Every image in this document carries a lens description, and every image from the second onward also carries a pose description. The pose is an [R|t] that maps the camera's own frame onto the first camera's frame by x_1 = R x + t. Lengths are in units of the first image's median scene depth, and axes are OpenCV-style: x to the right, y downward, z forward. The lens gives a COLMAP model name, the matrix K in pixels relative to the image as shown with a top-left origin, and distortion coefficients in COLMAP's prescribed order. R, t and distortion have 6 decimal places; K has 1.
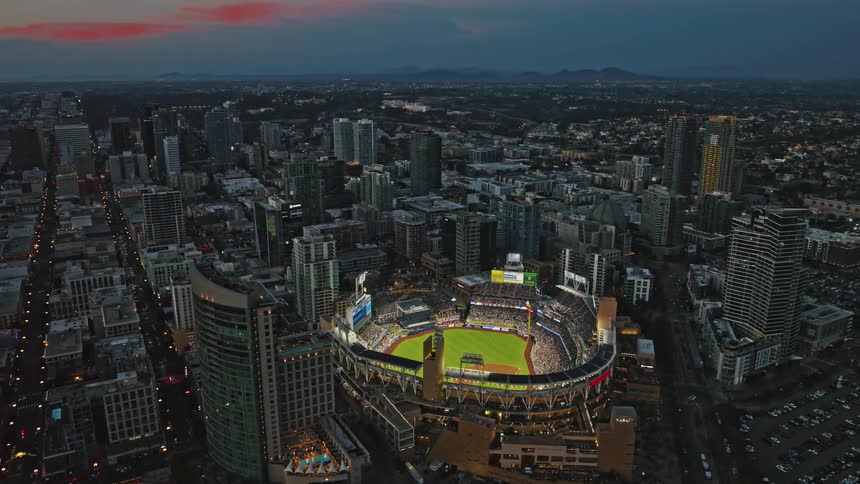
lens RADIAL K [[630.7, 0, 430.0], [0, 630.7, 242.0], [0, 0, 1]] dist [-0.044367, 0.003792]
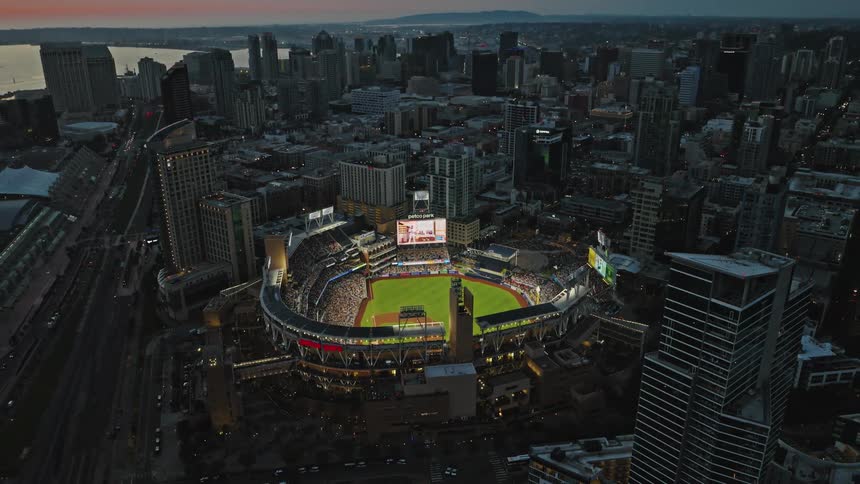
lens RADIAL K [[630.7, 0, 430.0], [0, 630.7, 242.0], [0, 0, 1]] dist [-0.044367, 0.003792]
pose [[0.405356, 0.310822, -0.859695, 0.717482], [-0.229438, 0.944912, 0.233450, -0.100694], [0.884898, 0.102616, 0.454340, 0.526791]]
